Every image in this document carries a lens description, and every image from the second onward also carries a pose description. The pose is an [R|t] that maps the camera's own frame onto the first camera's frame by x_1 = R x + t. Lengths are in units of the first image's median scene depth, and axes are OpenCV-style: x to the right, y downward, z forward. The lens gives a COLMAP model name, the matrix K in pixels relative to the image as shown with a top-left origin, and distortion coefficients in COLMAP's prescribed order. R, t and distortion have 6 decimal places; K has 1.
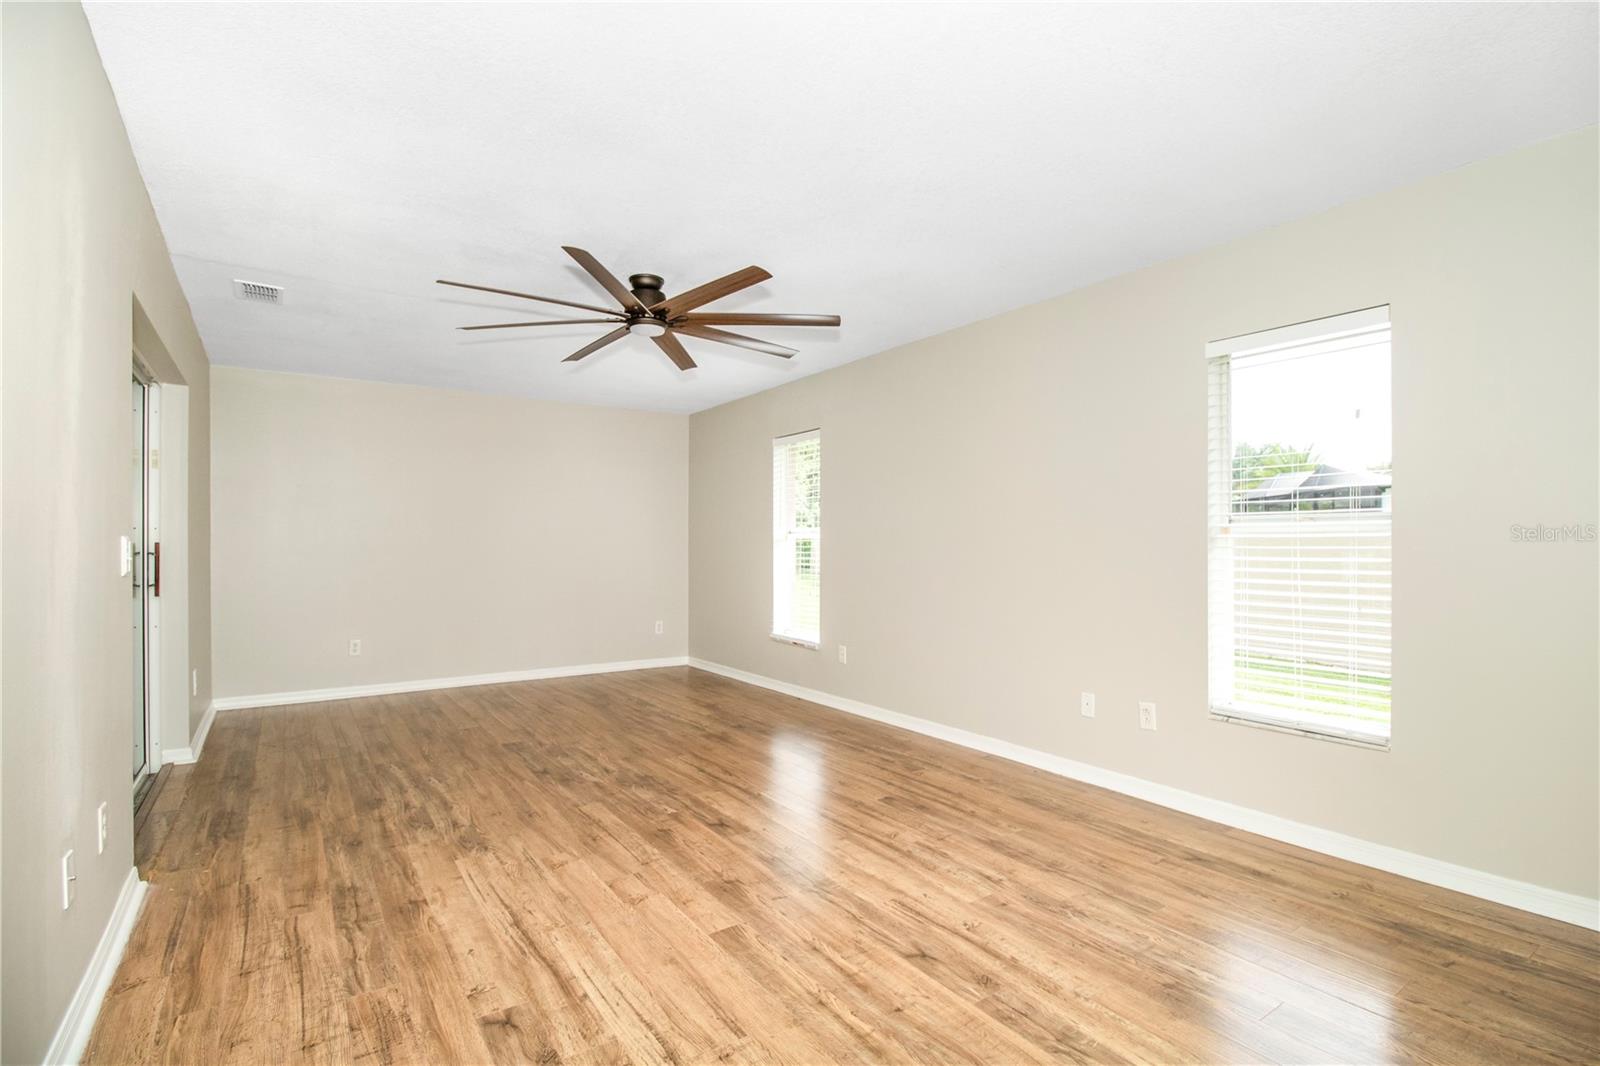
lens RADIAL K [[757.3, 0, 834.6], [0, 757.3, 517.0], [0, 0, 1]] dist [0.002355, -0.013213]
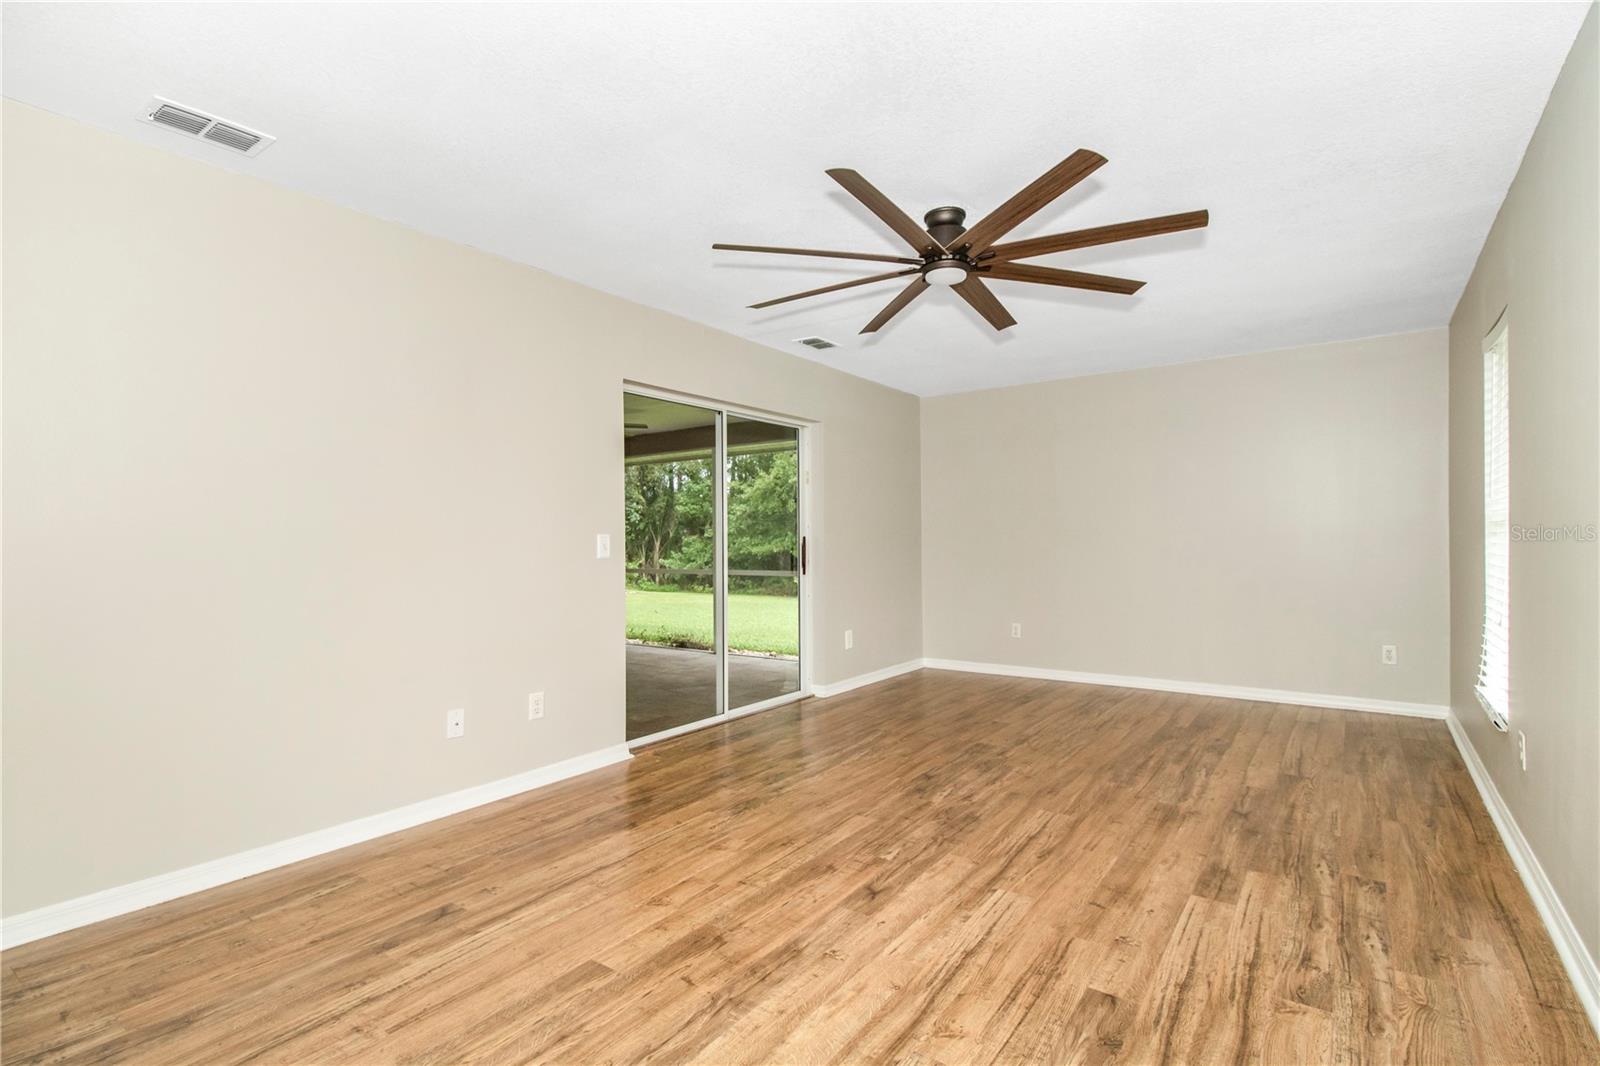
lens RADIAL K [[765.2, 0, 809.8], [0, 765.2, 538.0], [0, 0, 1]] dist [0.017596, -0.012492]
pose [[0.320314, -0.004123, -0.947302, 0.581151], [0.044577, 0.998948, 0.010725, 0.028806], [0.946262, -0.045664, 0.320161, 0.700976]]
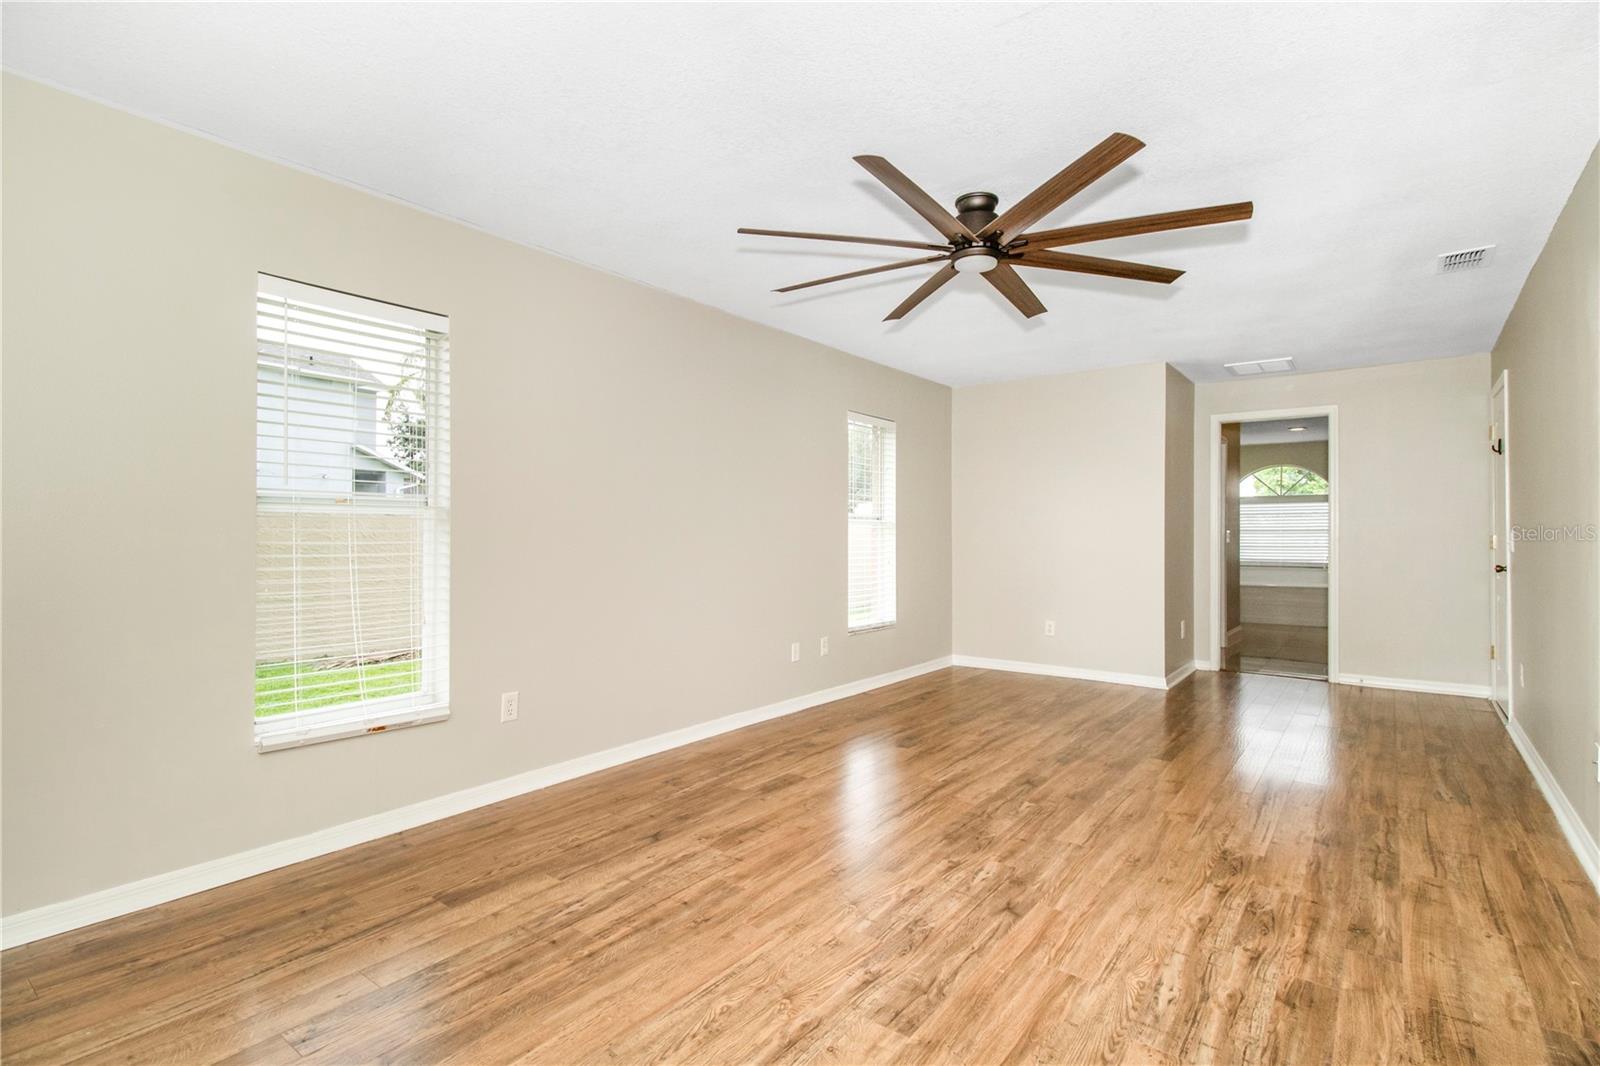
lens RADIAL K [[765.2, 0, 809.8], [0, 765.2, 538.0], [0, 0, 1]] dist [0.017596, -0.012492]
pose [[-0.293068, -0.007883, 0.956059, -1.128880], [-0.039466, 0.999213, -0.003859, 0.064672], [-0.955277, -0.038862, -0.293149, 1.651222]]
